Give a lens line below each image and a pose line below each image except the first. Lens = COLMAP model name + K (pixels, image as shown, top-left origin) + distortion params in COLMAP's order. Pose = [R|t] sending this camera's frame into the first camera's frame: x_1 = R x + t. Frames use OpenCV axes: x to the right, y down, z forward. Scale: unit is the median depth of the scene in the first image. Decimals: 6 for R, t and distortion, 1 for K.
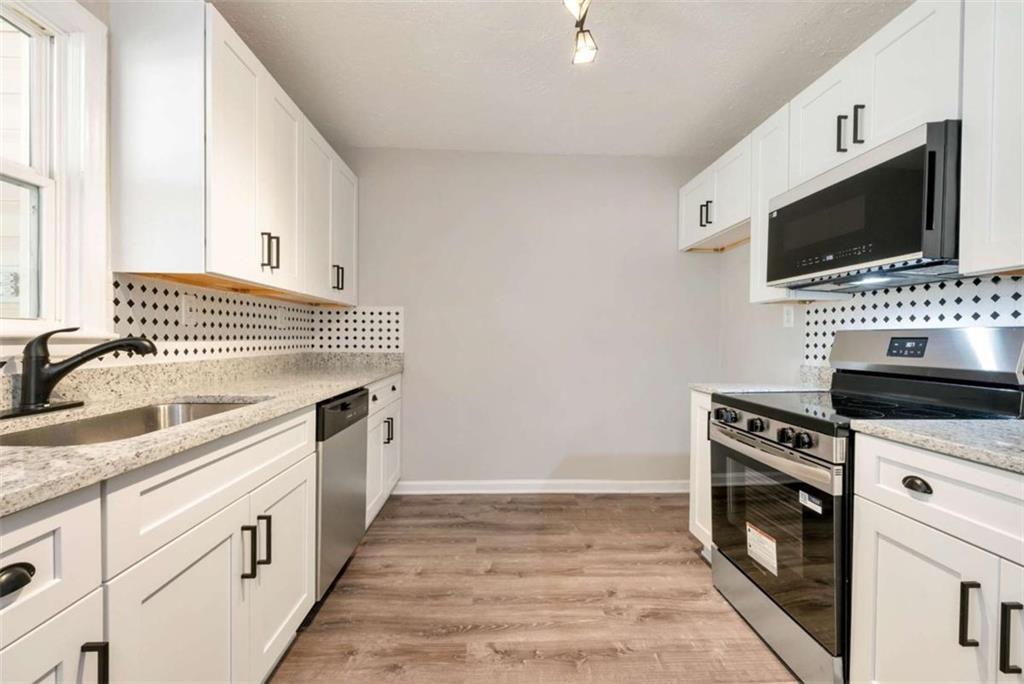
lens RADIAL K [[452.4, 0, 514.2], [0, 452.4, 343.8], [0, 0, 1]] dist [0.002795, -0.001889]
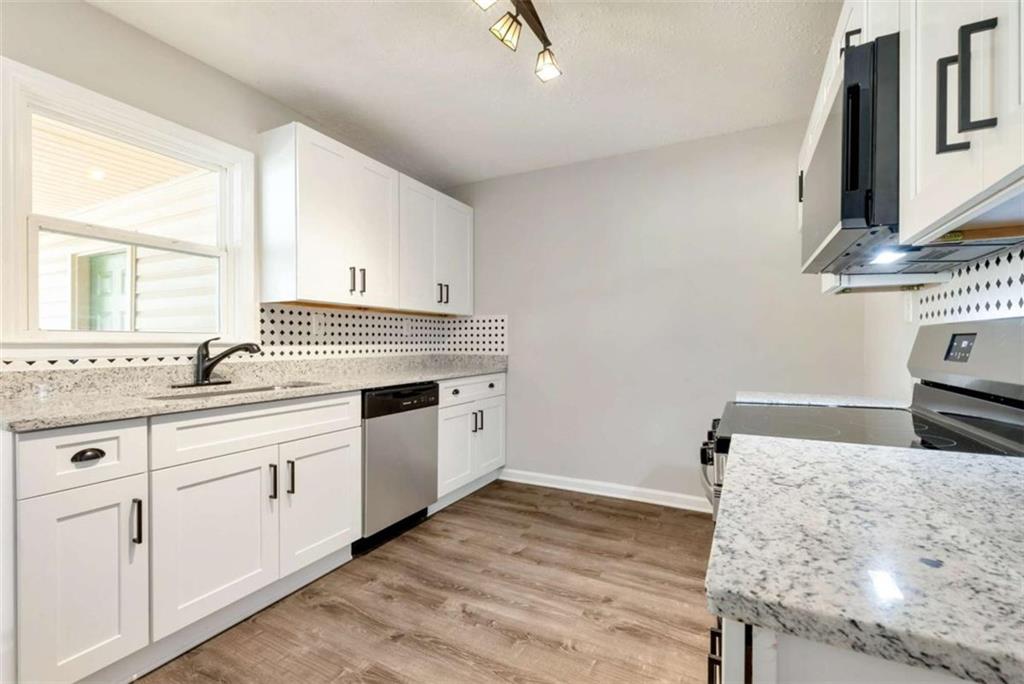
lens RADIAL K [[452.4, 0, 510.8], [0, 452.4, 344.0], [0, 0, 1]] dist [0.002795, -0.001889]
pose [[0.862754, -0.007541, -0.505567, 0.556005], [0.002942, 0.999947, -0.009894, 0.005995], [0.505615, 0.007049, 0.862731, 0.046401]]
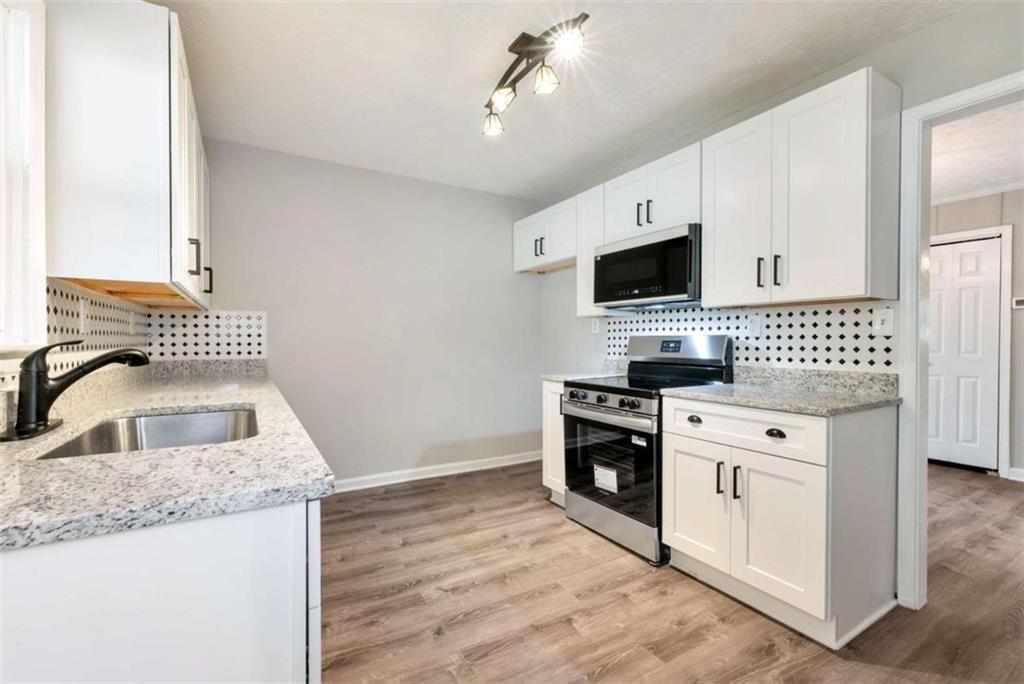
lens RADIAL K [[452.4, 0, 518.4], [0, 452.4, 342.1], [0, 0, 1]] dist [0.002795, -0.001889]
pose [[0.878430, -0.010274, 0.477761, -0.389888], [0.012876, 0.999915, -0.002172, -0.010953], [-0.477698, 0.008059, 0.878487, -0.185981]]
